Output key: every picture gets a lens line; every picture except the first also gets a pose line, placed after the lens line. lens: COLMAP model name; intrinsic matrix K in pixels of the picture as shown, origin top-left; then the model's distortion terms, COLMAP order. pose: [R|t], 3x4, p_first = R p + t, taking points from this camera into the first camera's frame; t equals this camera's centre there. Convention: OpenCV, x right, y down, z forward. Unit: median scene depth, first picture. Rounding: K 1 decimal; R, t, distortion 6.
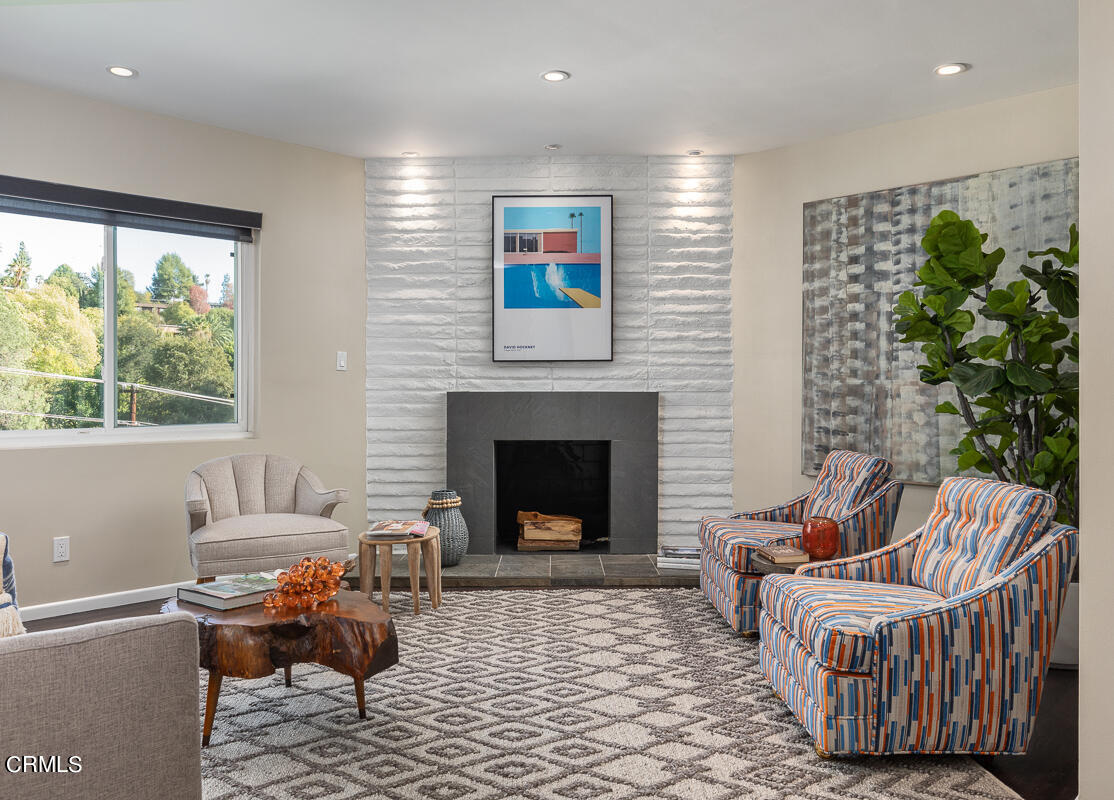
lens RADIAL K [[955.6, 0, 556.9], [0, 955.6, 397.3], [0, 0, 1]] dist [-0.004479, -0.000924]
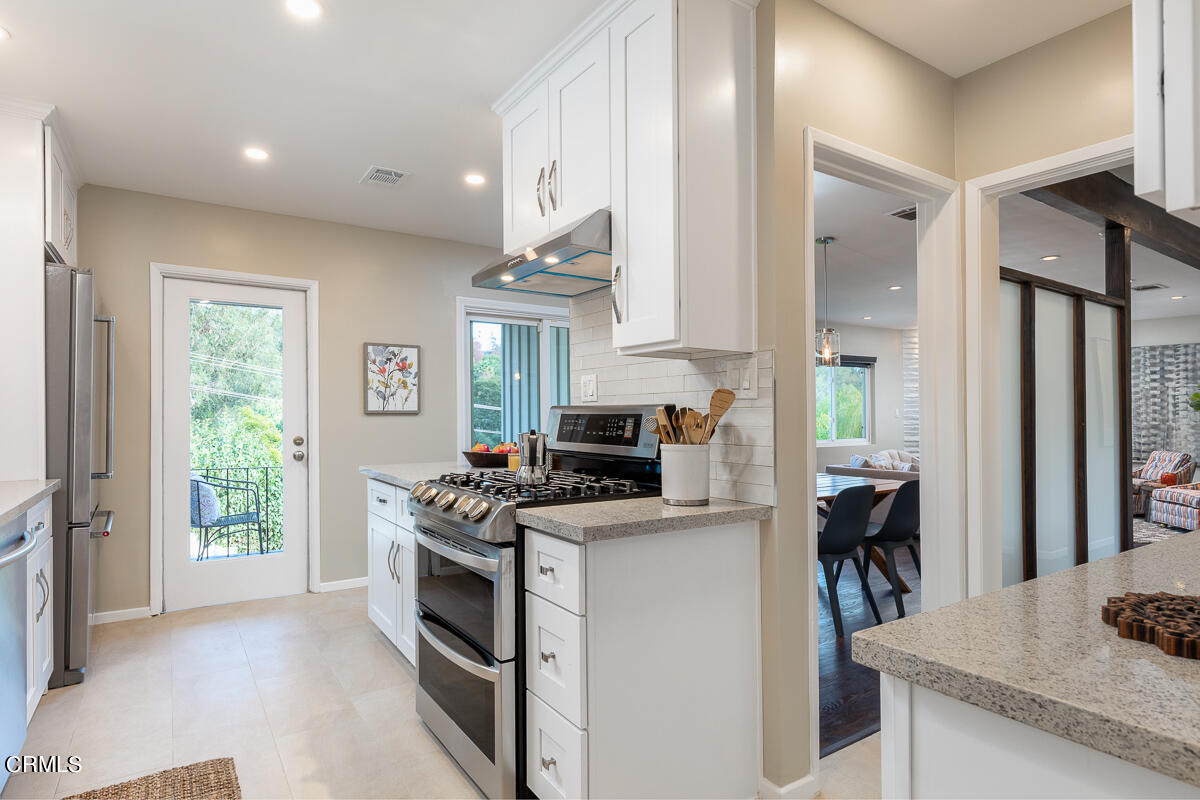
lens RADIAL K [[648.6, 0, 601.6], [0, 648.6, 407.6], [0, 0, 1]] dist [0.000185, -0.000392]
pose [[0.962908, -0.004225, -0.269799, -0.601261], [-0.000101, 0.999872, -0.016020, -0.029594], [0.269832, 0.015453, 0.962784, -0.971354]]
